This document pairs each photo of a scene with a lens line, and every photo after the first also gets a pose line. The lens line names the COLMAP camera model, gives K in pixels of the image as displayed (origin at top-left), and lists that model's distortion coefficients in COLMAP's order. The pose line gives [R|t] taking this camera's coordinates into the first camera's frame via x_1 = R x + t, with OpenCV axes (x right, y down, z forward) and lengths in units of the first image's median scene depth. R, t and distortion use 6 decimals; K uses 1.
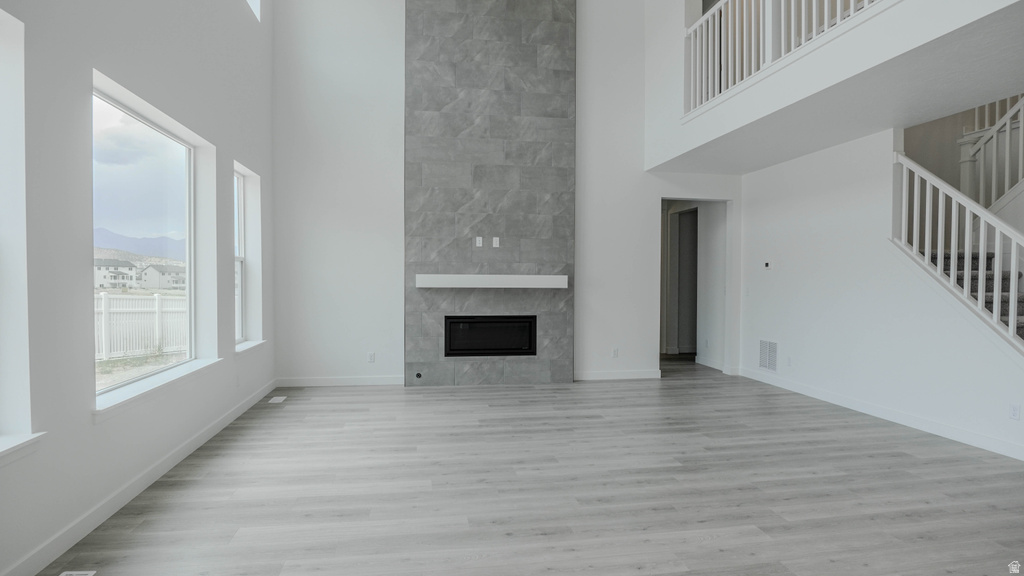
lens RADIAL K [[556.5, 0, 511.7], [0, 556.5, 289.4], [0, 0, 1]] dist [-0.027962, 0.002653]
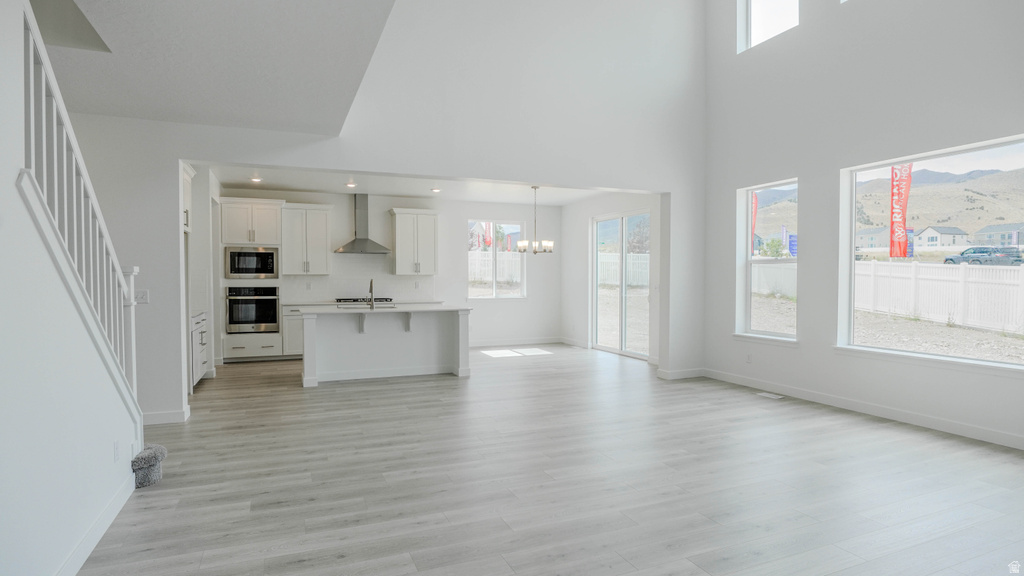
lens RADIAL K [[556.5, 0, 506.1], [0, 556.5, 288.7], [0, 0, 1]] dist [-0.027962, 0.002653]
pose [[-0.976556, -0.001150, -0.215262, 0.596556], [-0.009720, 0.999201, 0.038757, -0.036820], [0.215046, 0.039941, -0.975787, 1.971906]]
